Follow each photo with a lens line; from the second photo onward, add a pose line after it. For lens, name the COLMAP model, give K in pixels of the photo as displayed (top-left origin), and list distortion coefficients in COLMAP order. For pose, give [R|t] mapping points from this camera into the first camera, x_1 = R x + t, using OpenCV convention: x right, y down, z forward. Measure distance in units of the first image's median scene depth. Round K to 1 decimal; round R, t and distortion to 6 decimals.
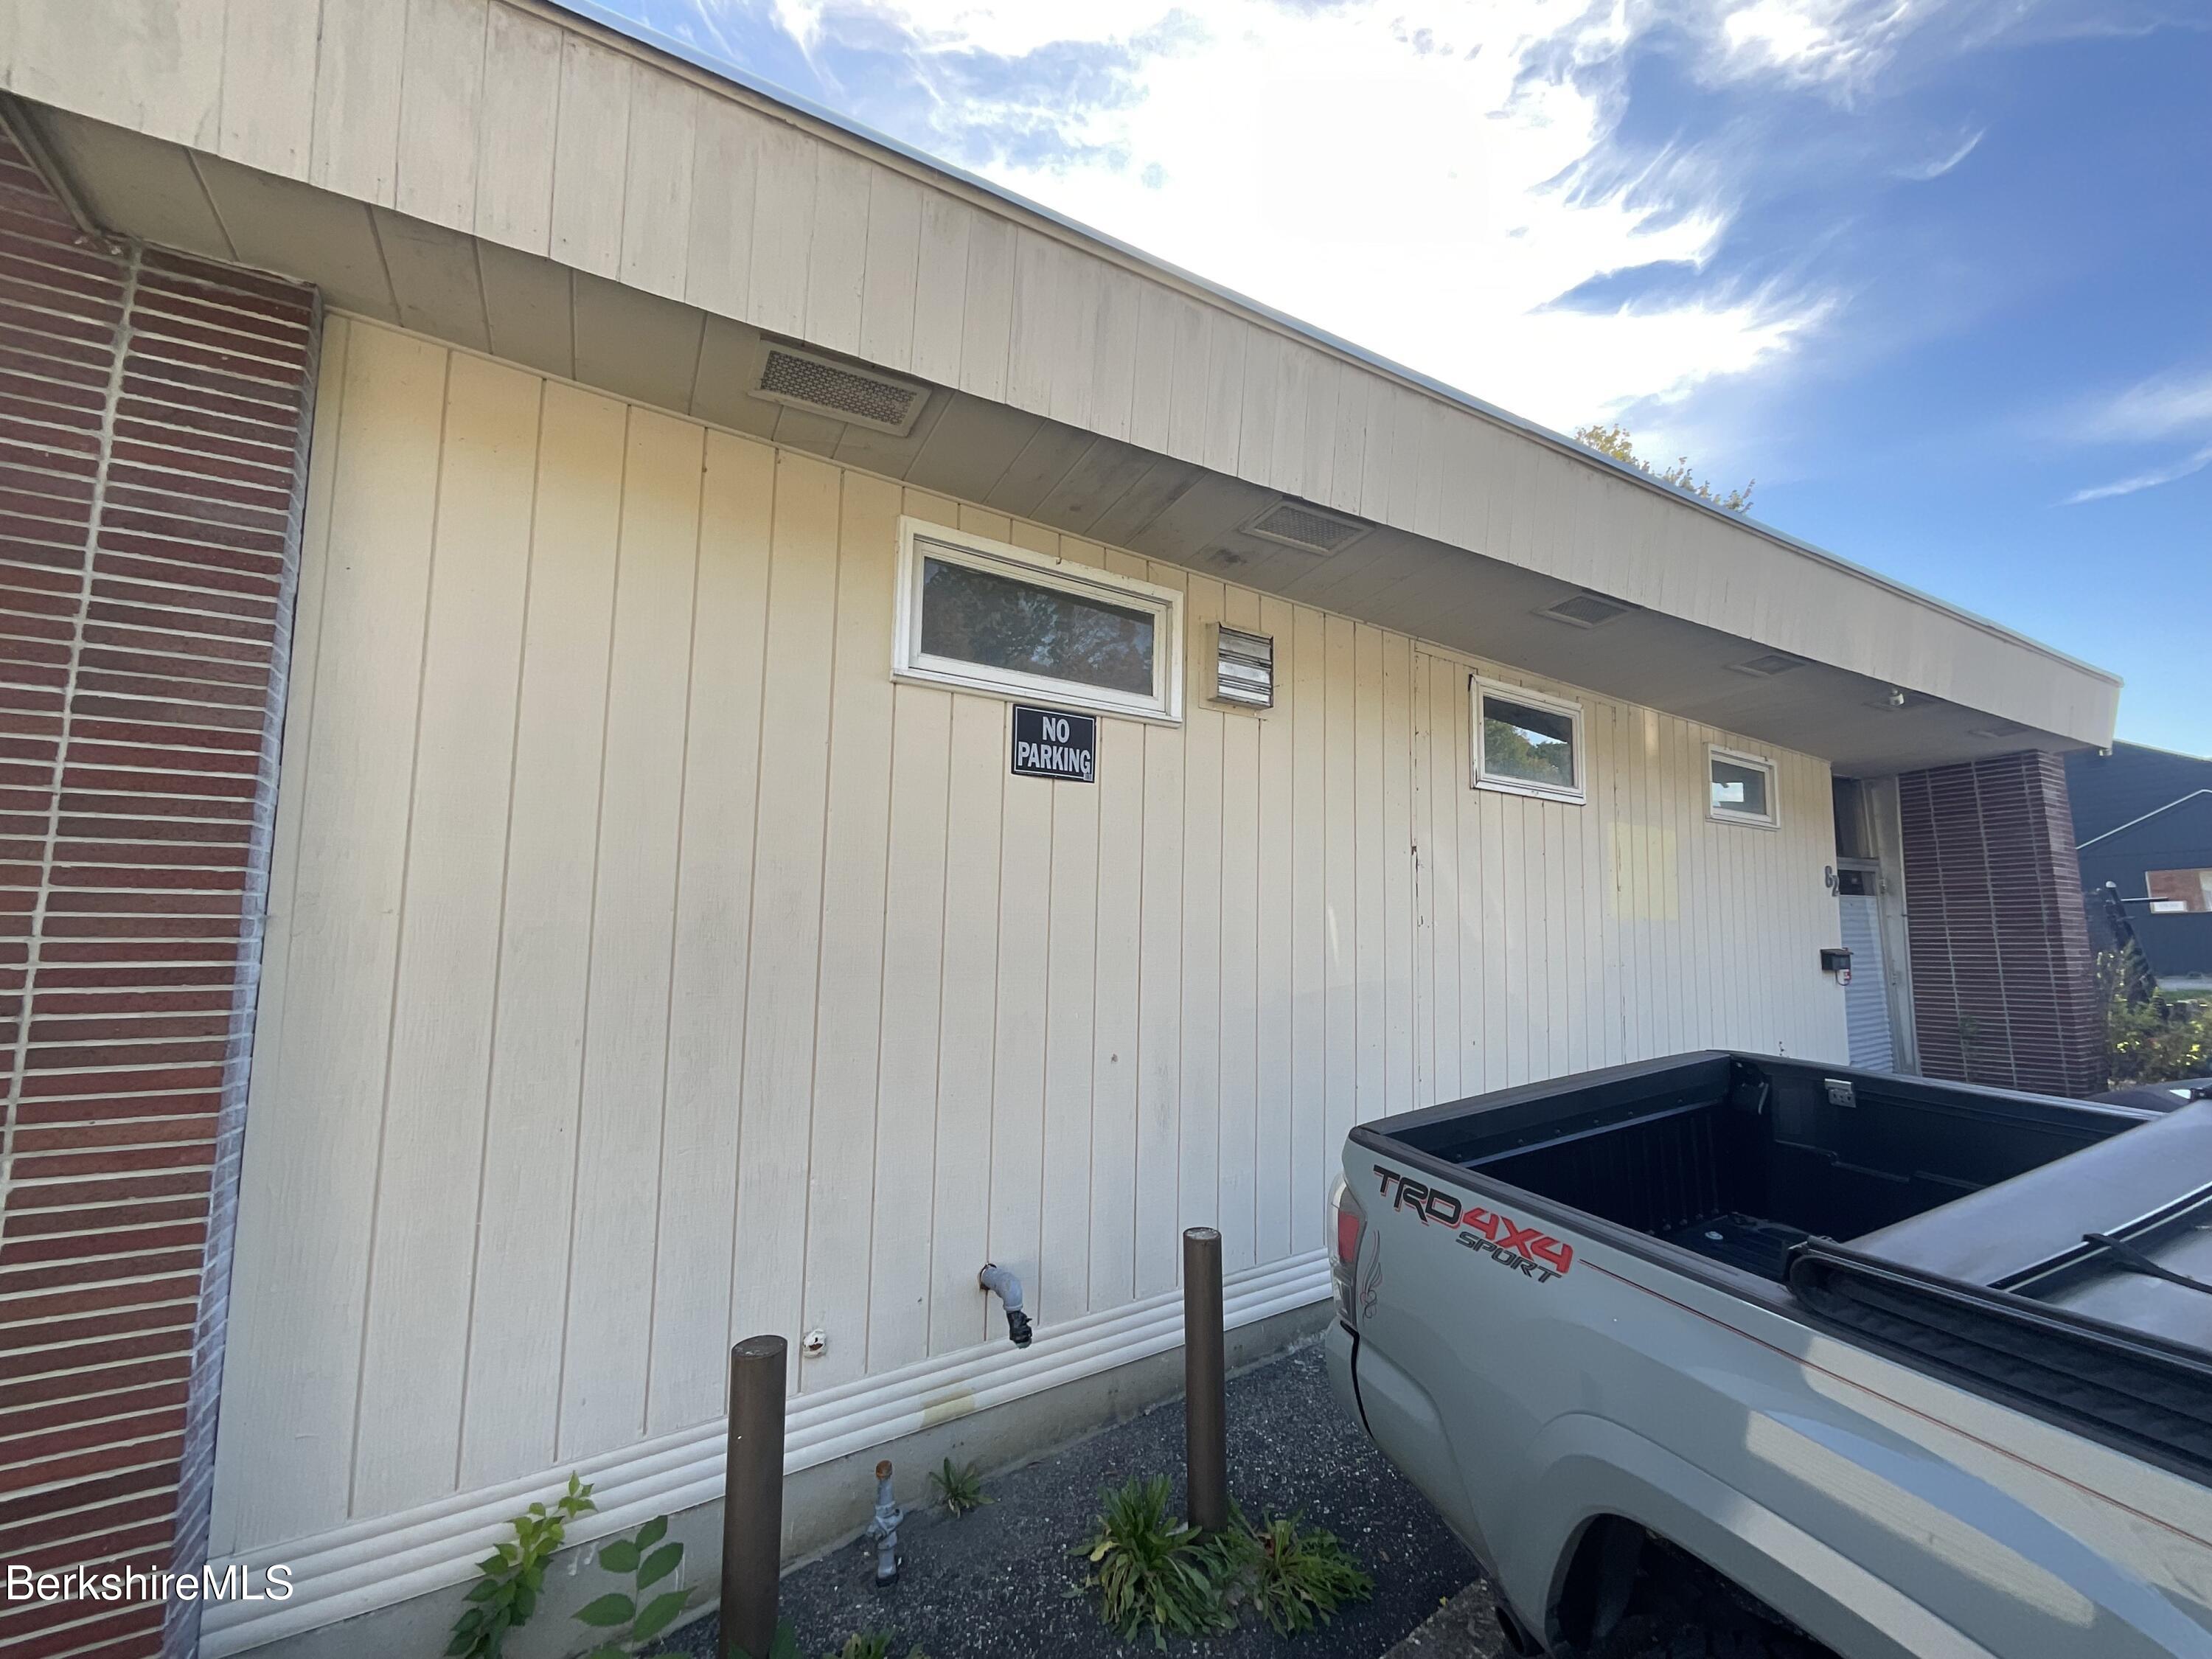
lens RADIAL K [[879.8, 0, 1106.0], [0, 879.8, 829.5], [0, 0, 1]] dist [-0.000618, 0.000209]
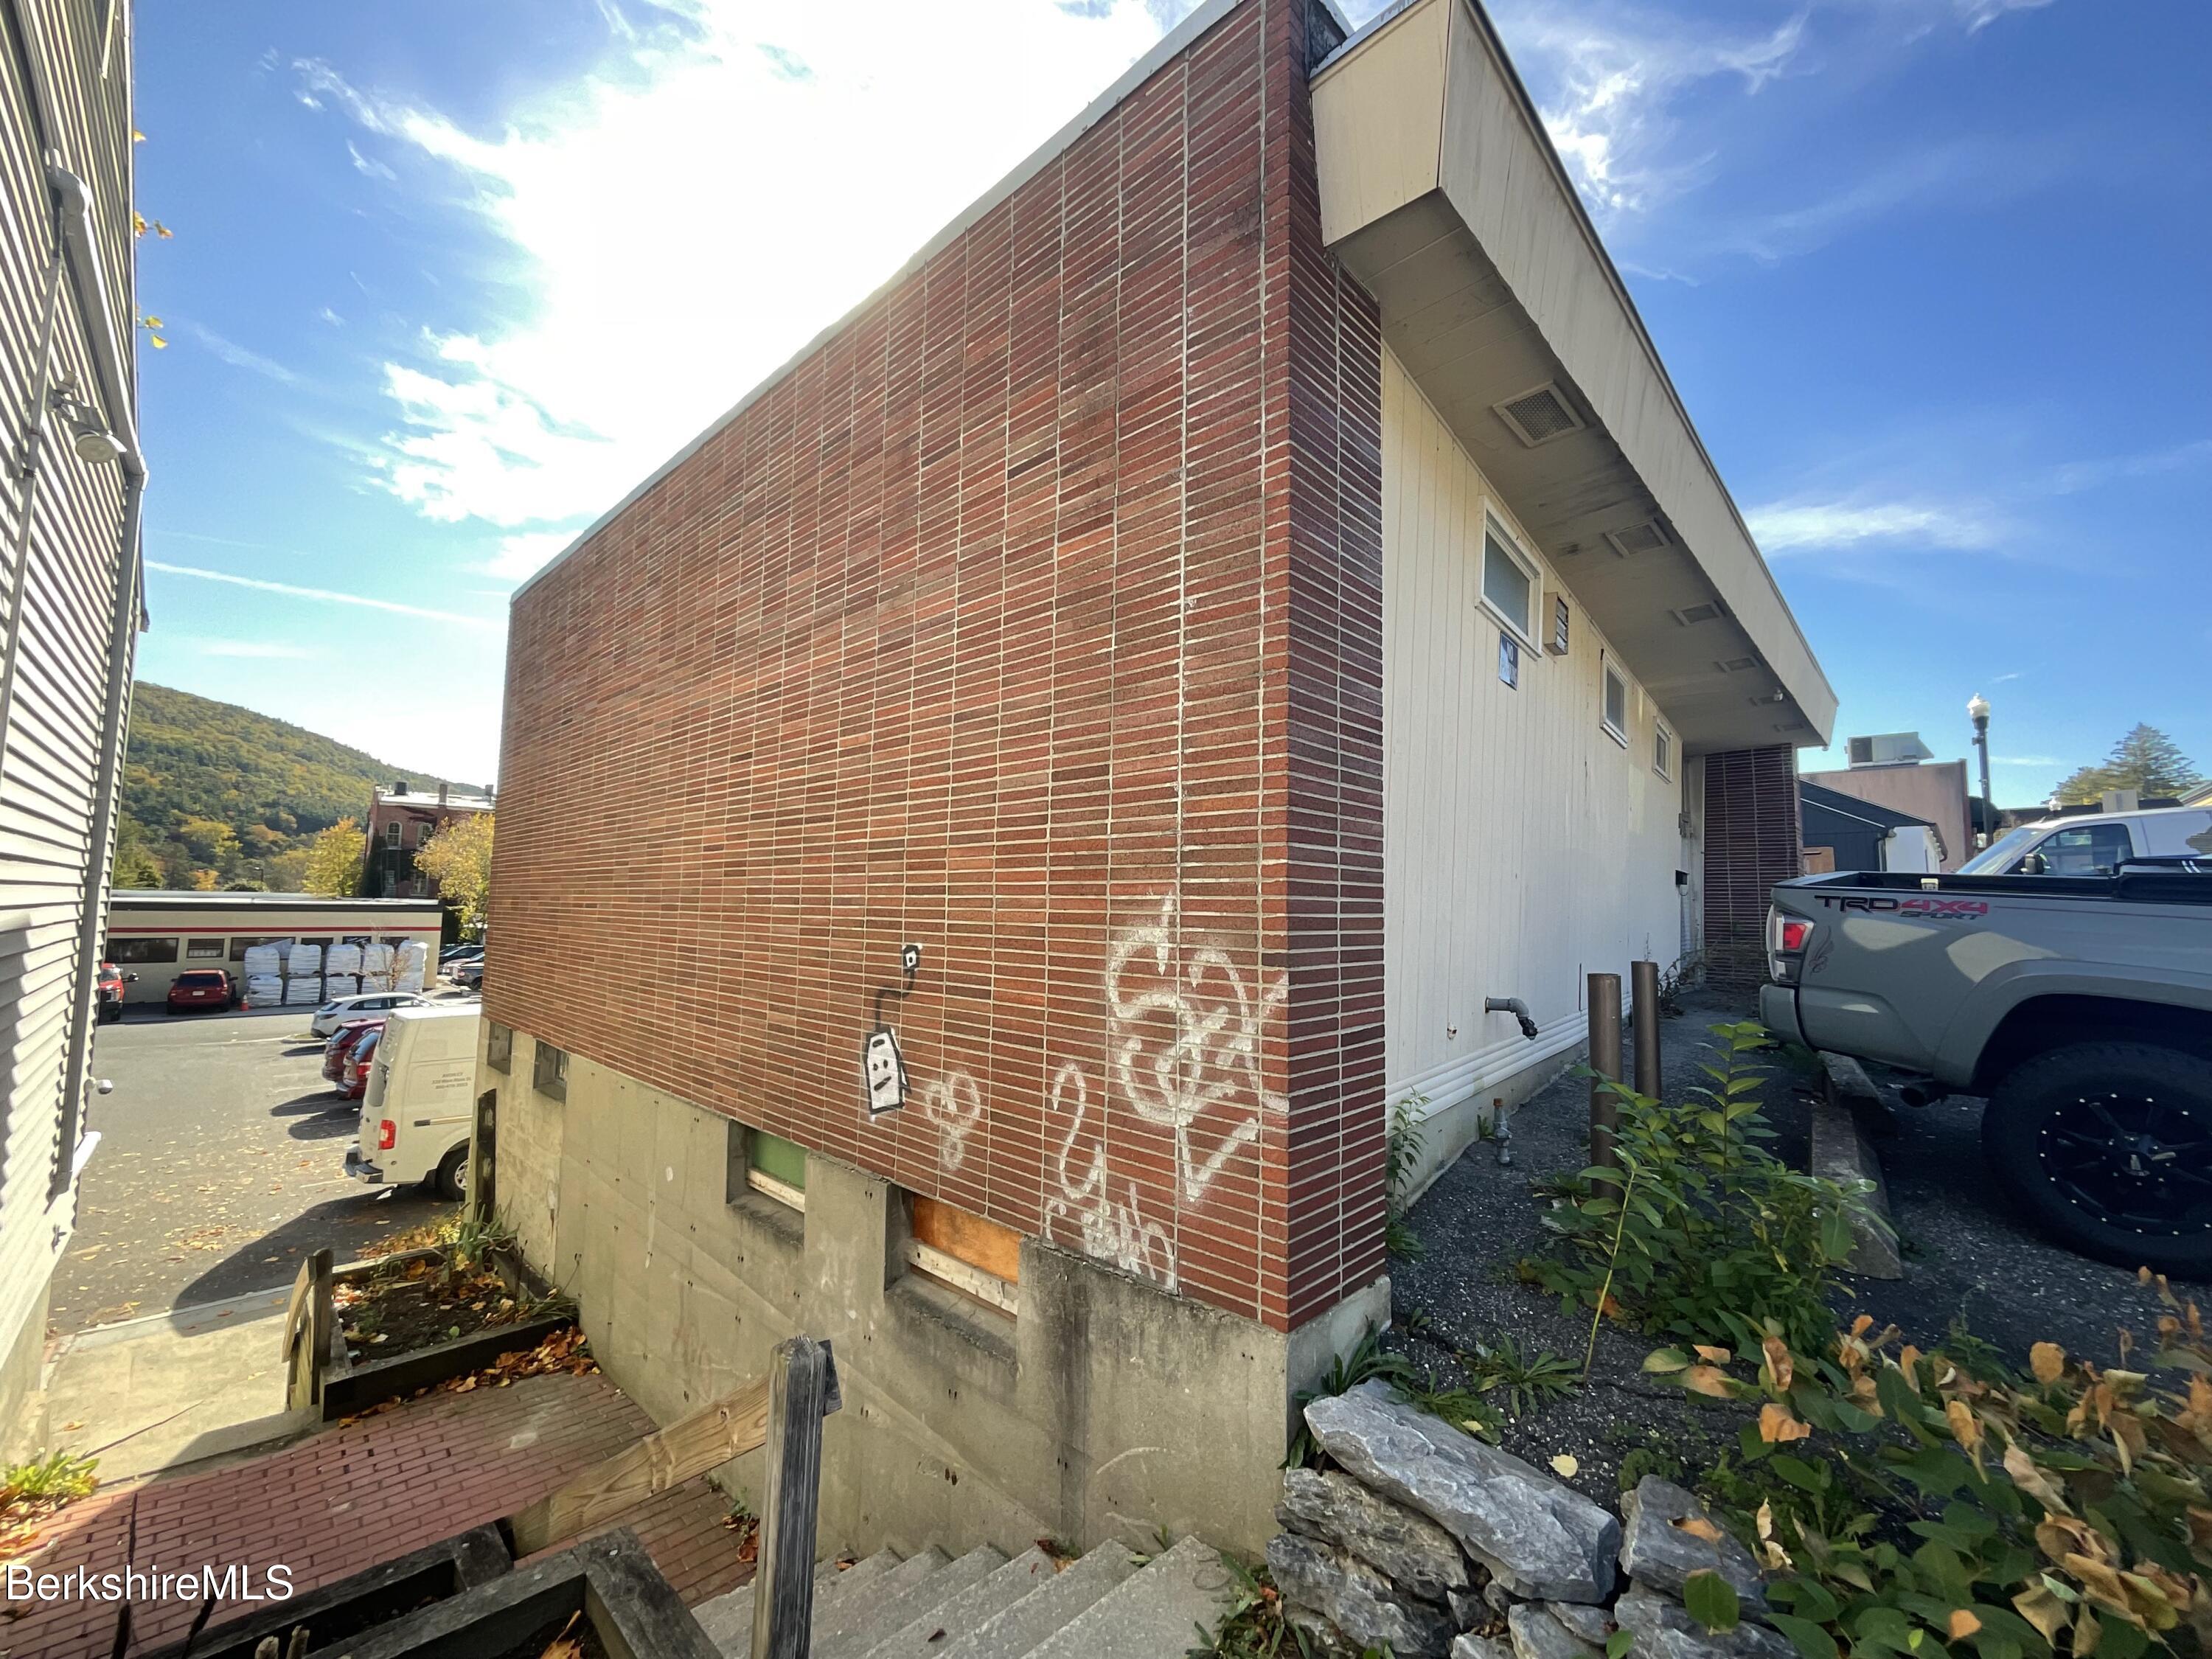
lens RADIAL K [[879.8, 0, 1106.0], [0, 879.8, 829.5], [0, 0, 1]] dist [-0.000618, 0.000209]
pose [[0.956260, 0.042566, 0.289405, -1.156170], [-0.052990, 0.998195, 0.028275, 0.184710], [-0.287679, -0.042374, 0.956789, -0.246235]]
